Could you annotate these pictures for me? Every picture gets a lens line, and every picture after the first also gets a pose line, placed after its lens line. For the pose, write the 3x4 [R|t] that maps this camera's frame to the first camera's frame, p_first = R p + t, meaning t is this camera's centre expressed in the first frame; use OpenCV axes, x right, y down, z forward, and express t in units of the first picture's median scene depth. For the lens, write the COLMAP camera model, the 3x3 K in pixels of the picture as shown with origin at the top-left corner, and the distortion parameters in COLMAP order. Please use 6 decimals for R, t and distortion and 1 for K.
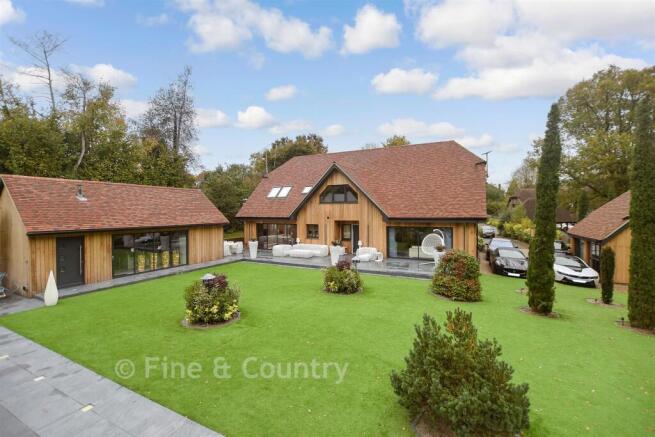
lens RADIAL K [[289.4, 0, 328.9], [0, 289.4, 216.5], [0, 0, 1]] dist [-0.005386, -0.000836]
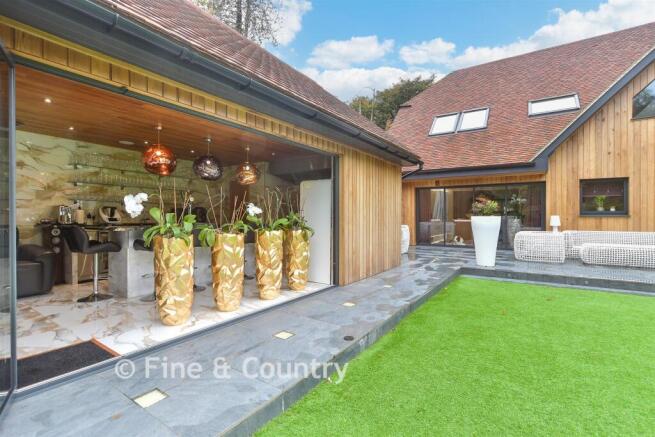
lens RADIAL K [[310.6, 0, 326.7], [0, 310.6, 218.5], [0, 0, 1]] dist [-0.002278, -0.000317]
pose [[0.992006, 0.000347, -0.126192, -0.365855], [-0.001962, 0.999918, -0.012678, 0.086025], [0.126177, 0.012824, 0.991925, 0.563183]]
